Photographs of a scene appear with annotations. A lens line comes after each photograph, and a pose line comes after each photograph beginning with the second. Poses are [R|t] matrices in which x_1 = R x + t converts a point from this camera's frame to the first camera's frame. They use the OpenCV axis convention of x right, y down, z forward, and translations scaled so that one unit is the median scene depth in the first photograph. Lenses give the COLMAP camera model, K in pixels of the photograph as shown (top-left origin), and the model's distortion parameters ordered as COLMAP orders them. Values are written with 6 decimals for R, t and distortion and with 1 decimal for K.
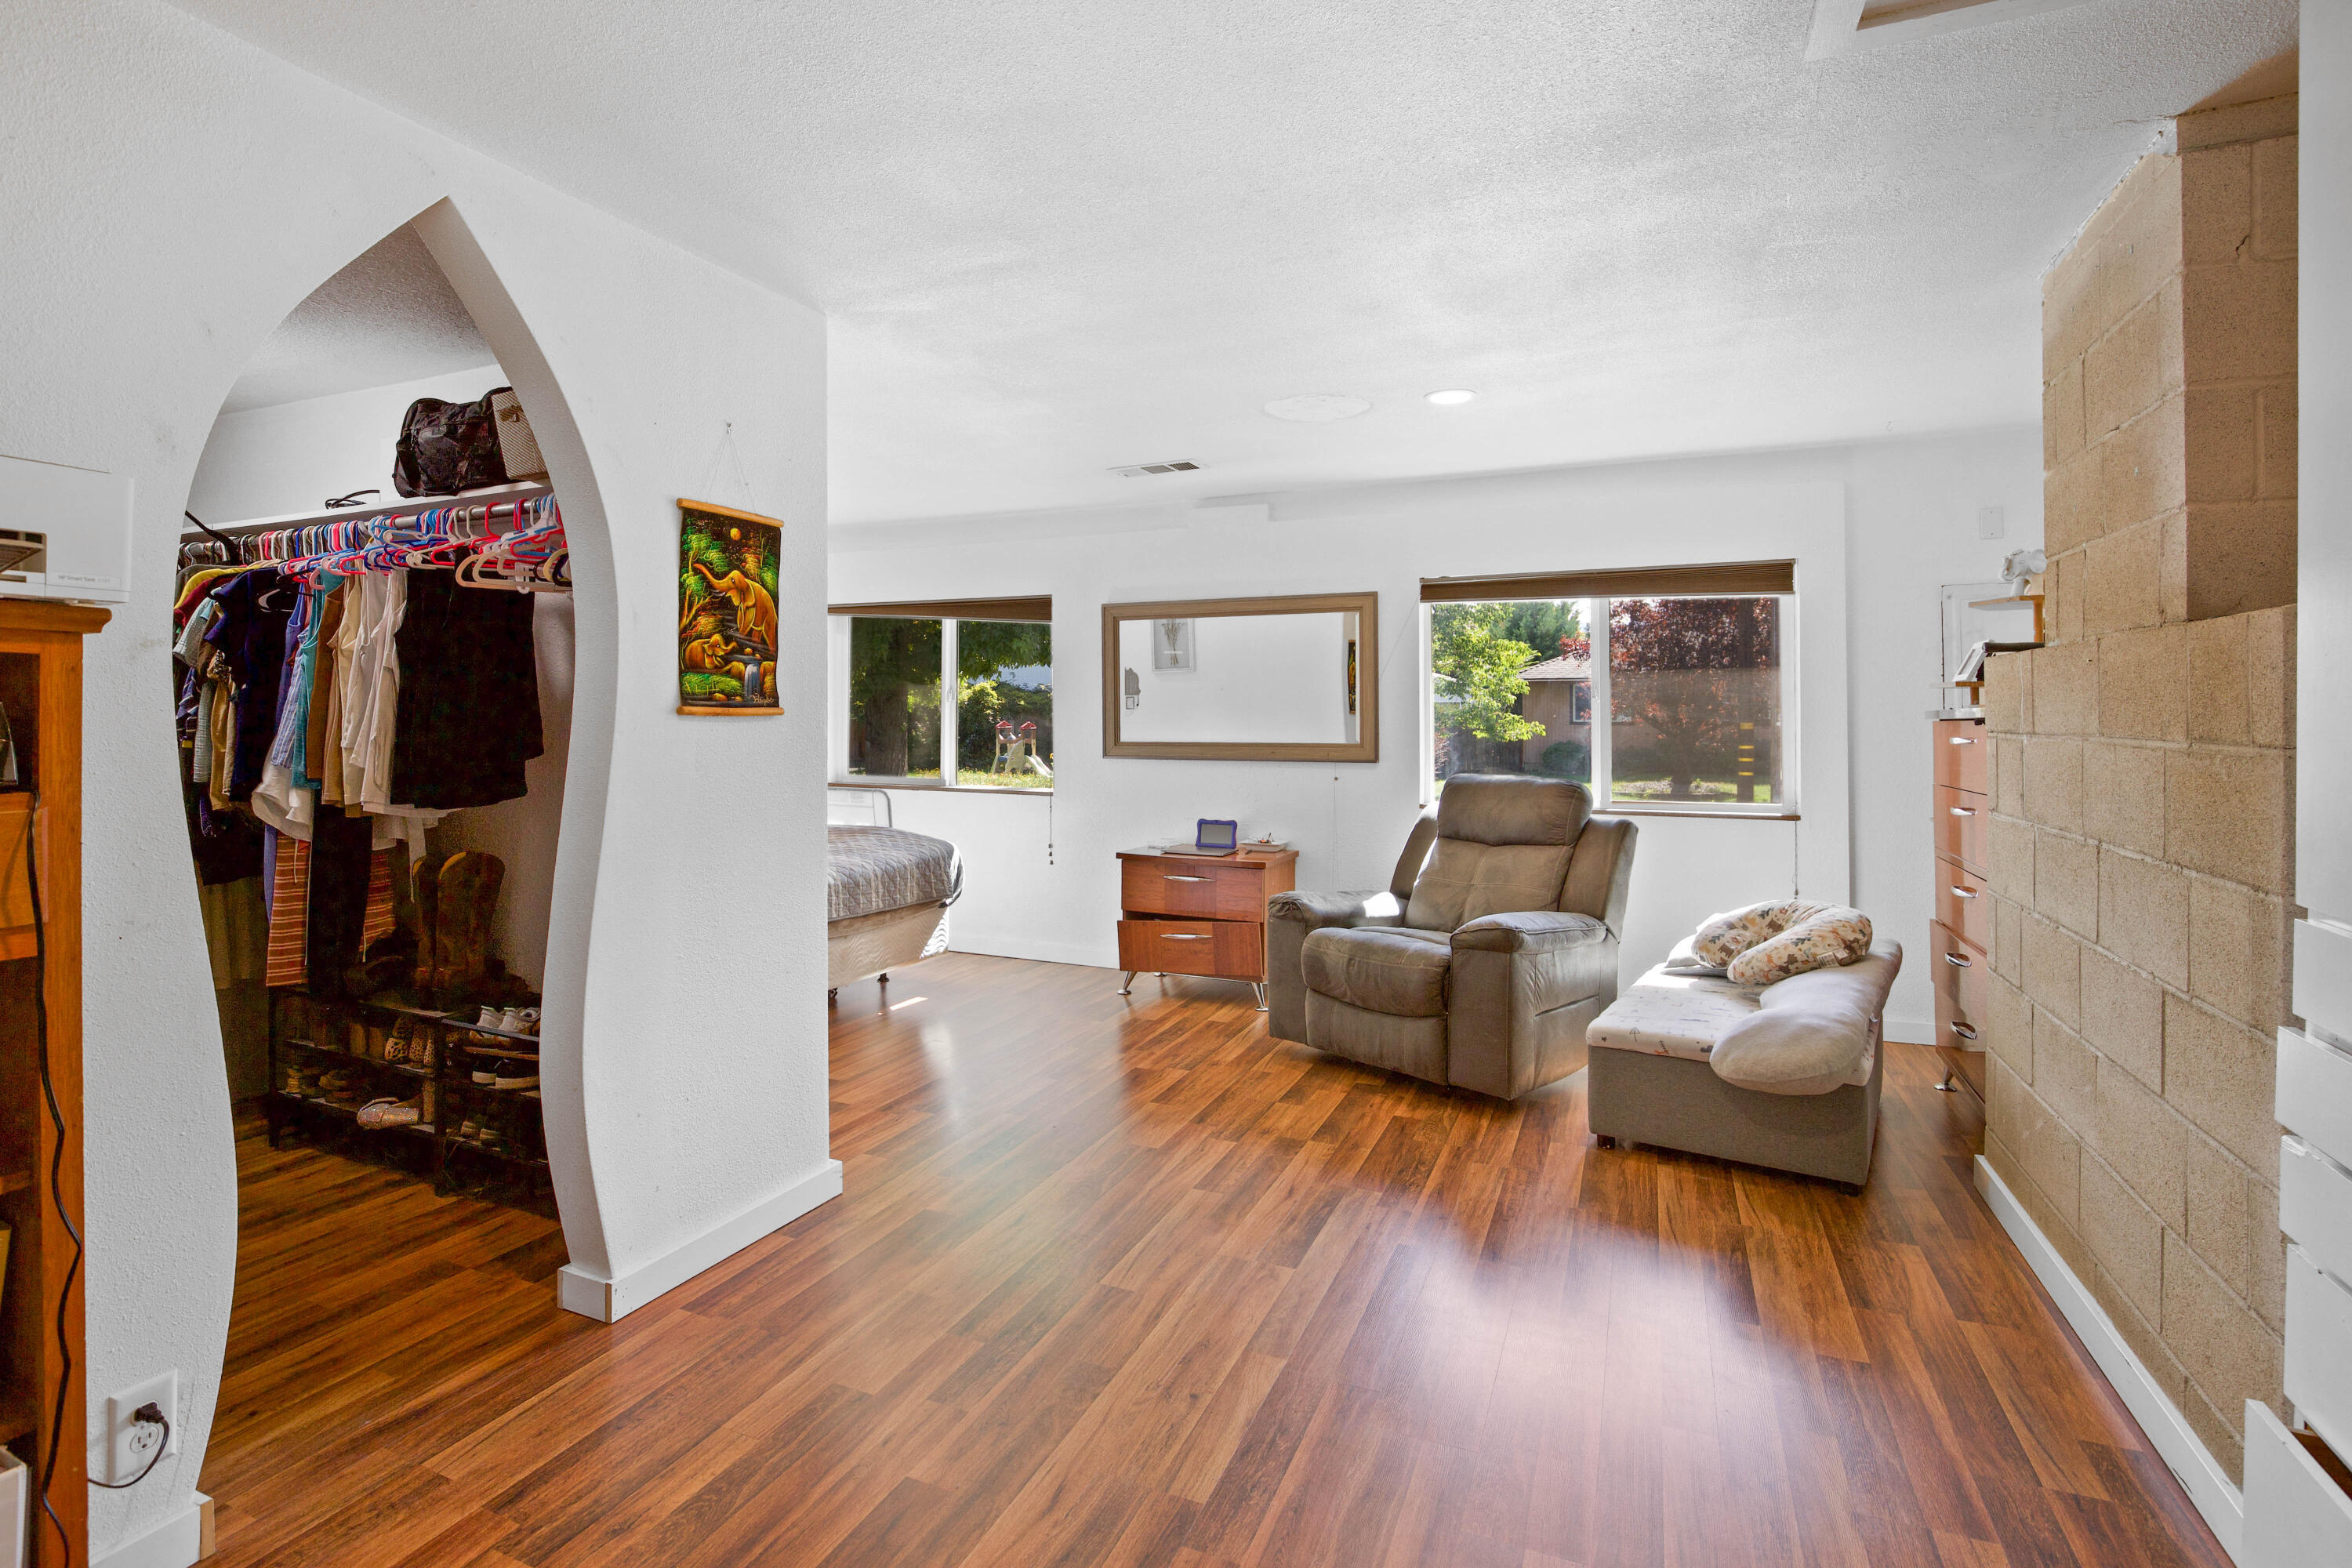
lens RADIAL K [[1113.0, 0, 1155.0], [0, 1113.0, 740.2], [0, 0, 1]] dist [-0.027239, 0.001658]
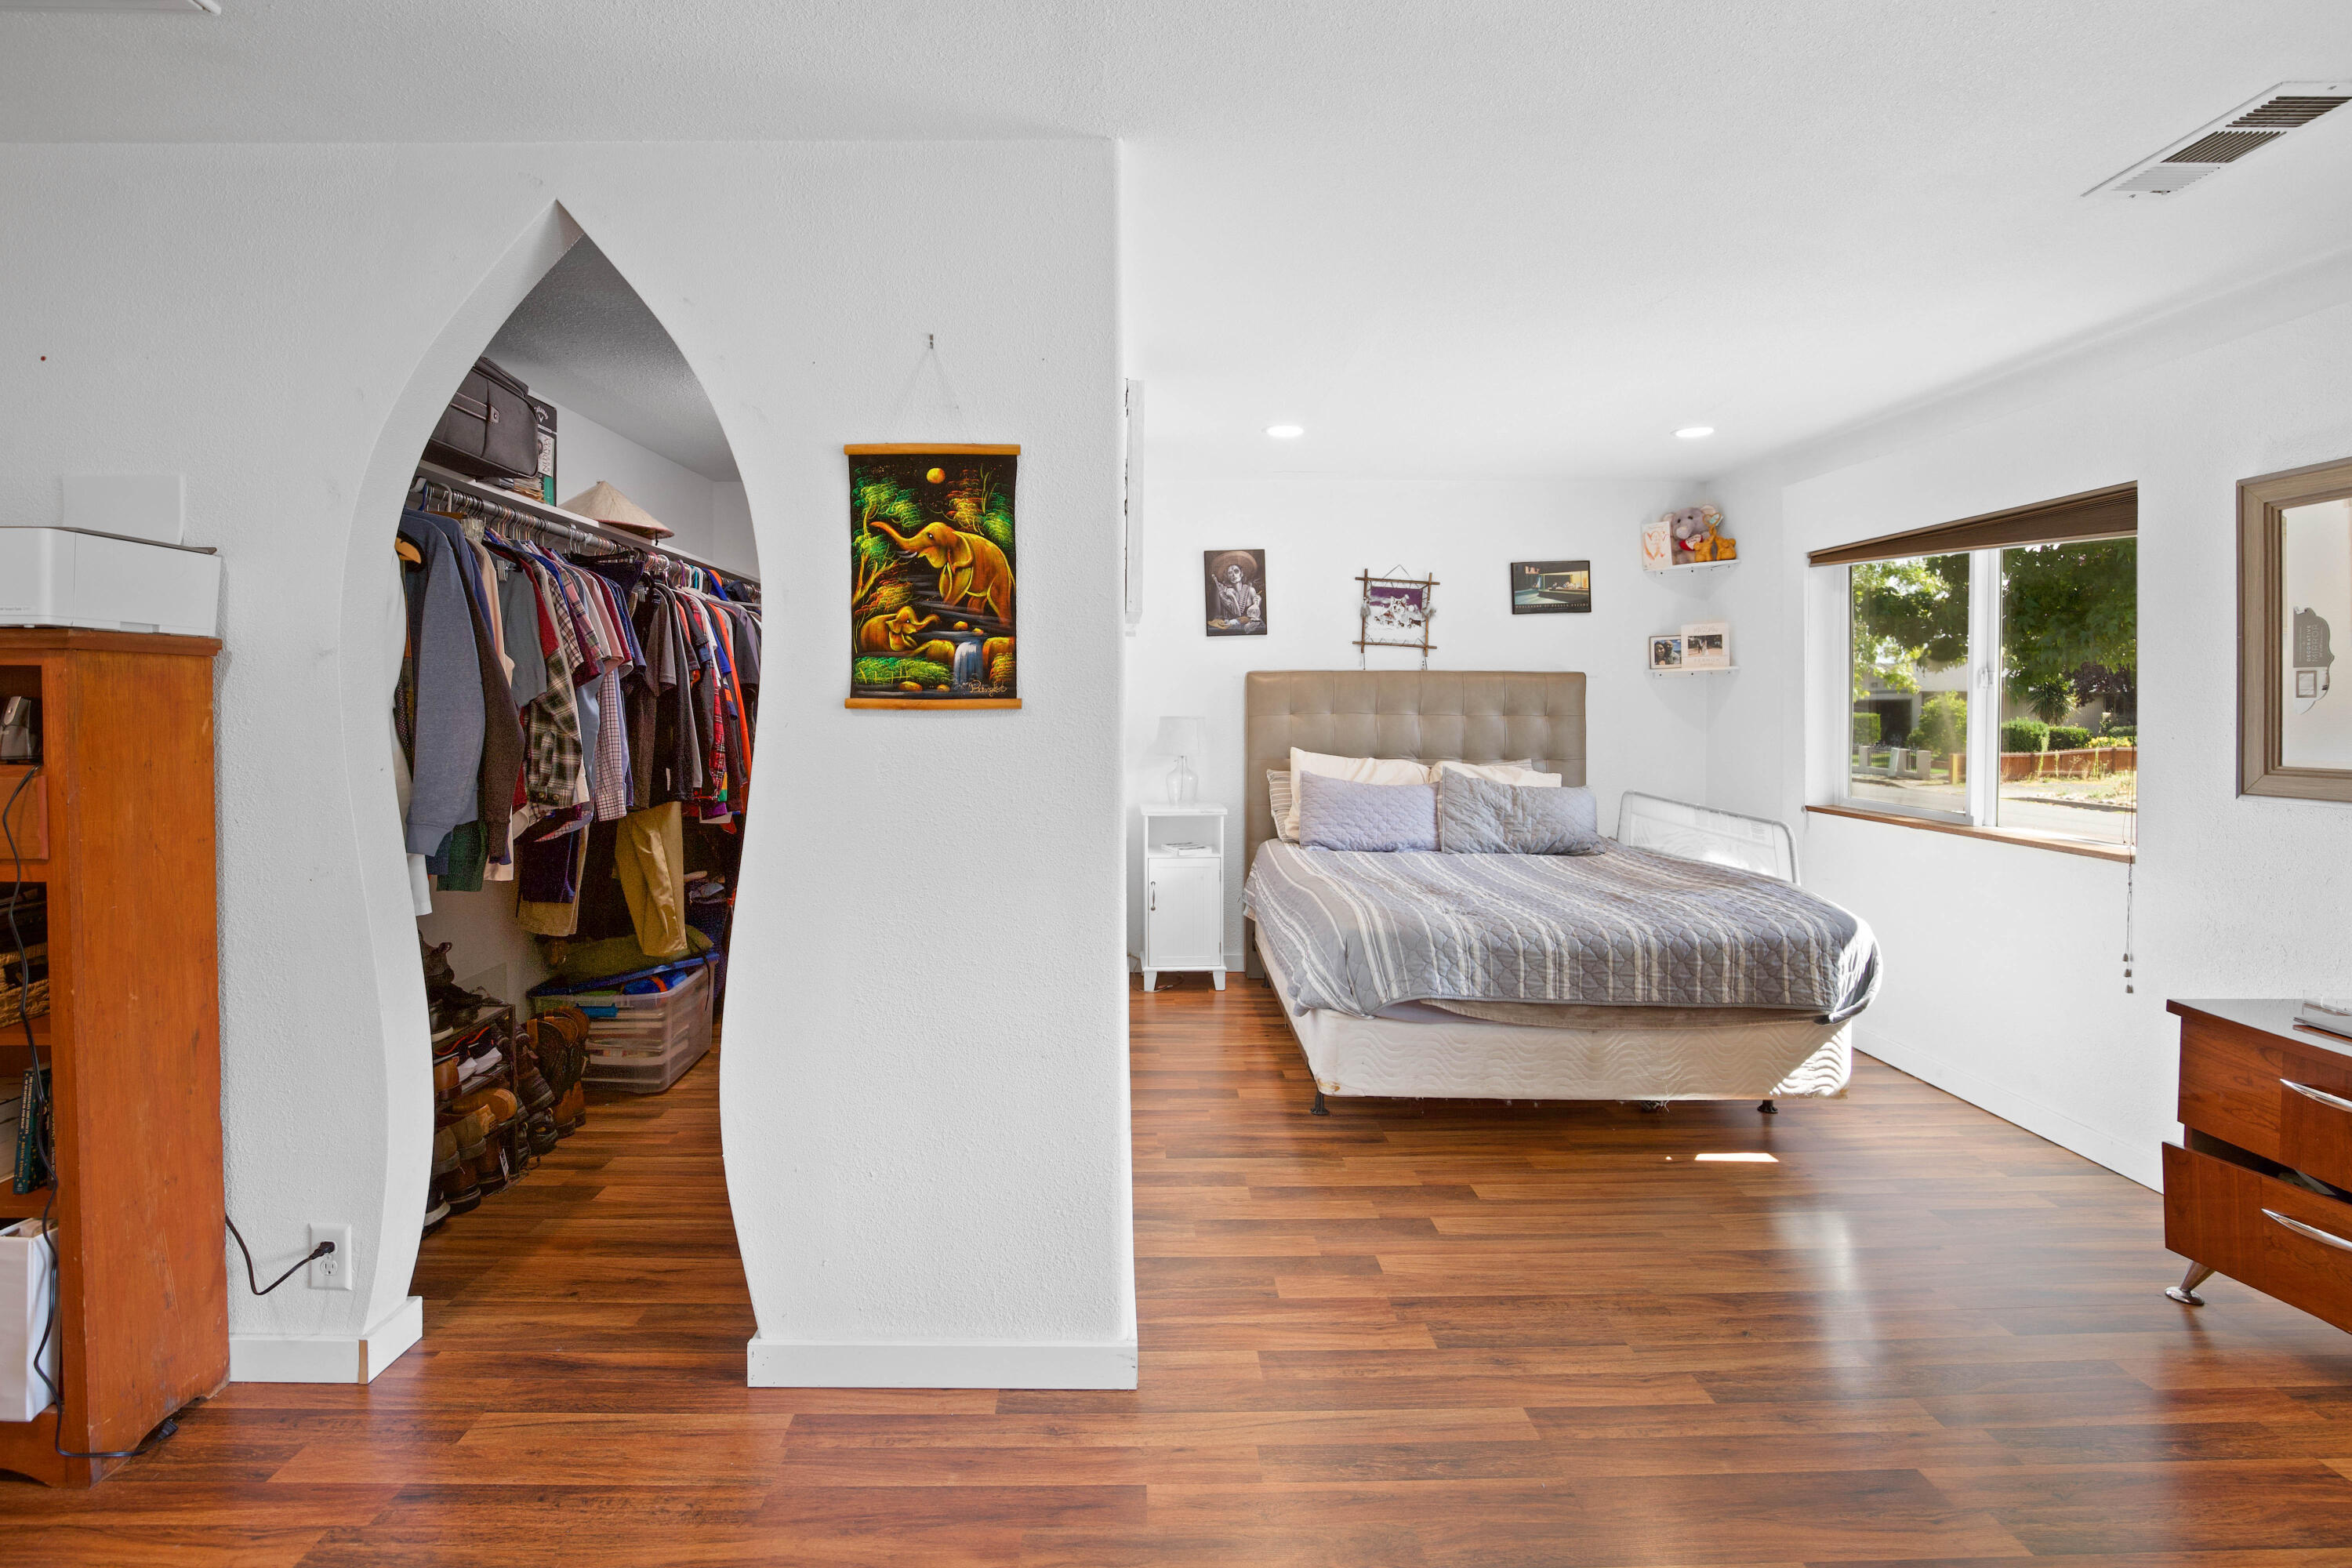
lens RADIAL K [[1113.0, 0, 1155.0], [0, 1113.0, 740.2], [0, 0, 1]] dist [-0.027239, 0.001658]
pose [[0.422053, 0.026529, -0.906183, 0.388719], [-0.020762, 0.999592, 0.019594, -0.018833], [0.906333, 0.010544, 0.422432, 0.798999]]
